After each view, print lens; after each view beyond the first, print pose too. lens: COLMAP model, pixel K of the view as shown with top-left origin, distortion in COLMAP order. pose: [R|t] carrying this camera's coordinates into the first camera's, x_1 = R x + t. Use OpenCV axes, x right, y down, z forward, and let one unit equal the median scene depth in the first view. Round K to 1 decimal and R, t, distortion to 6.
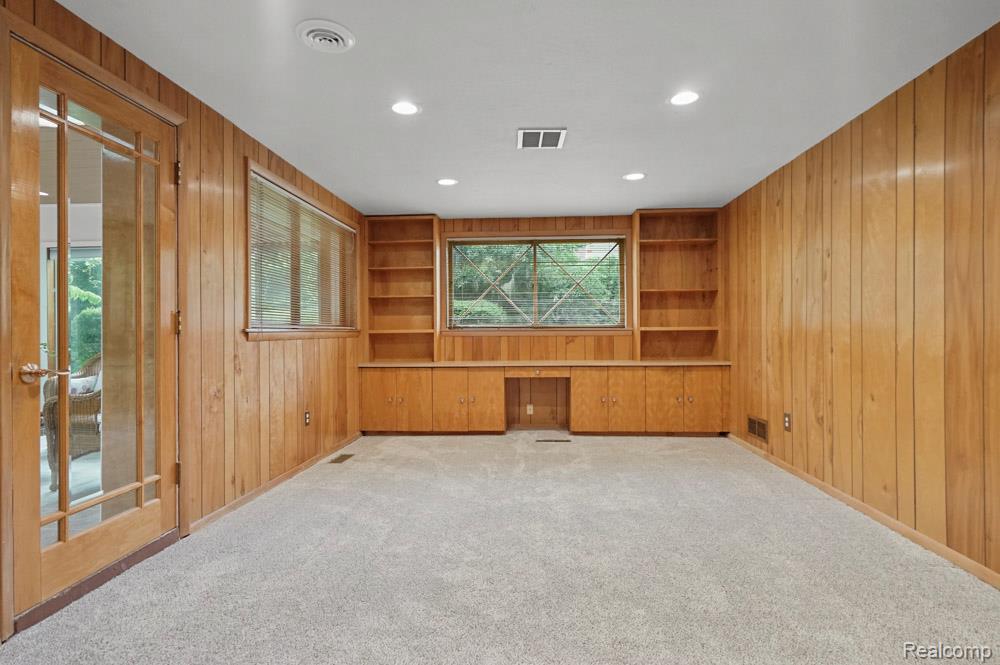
lens RADIAL K [[532.9, 0, 521.2], [0, 532.9, 330.1], [0, 0, 1]] dist [-0.001944, 0.003453]
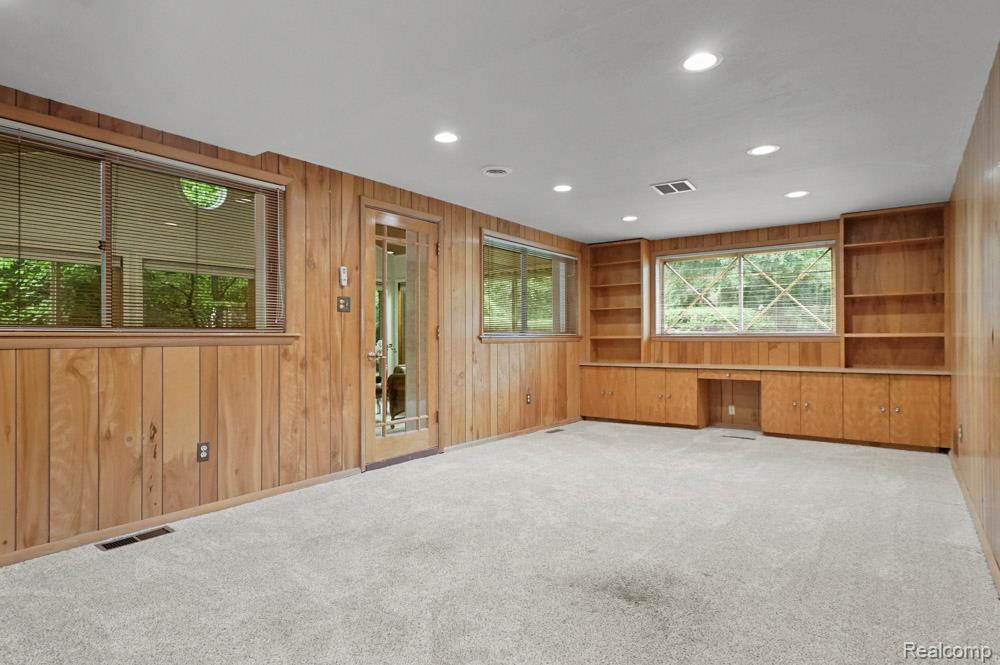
lens RADIAL K [[532.9, 0, 499.0], [0, 532.9, 334.1], [0, 0, 1]] dist [-0.001944, 0.003453]
pose [[0.845848, 0.000002, -0.533424, 0.220728], [-0.001141, 0.999998, -0.001806, -0.002342], [0.533422, 0.002136, 0.845846, -0.183660]]
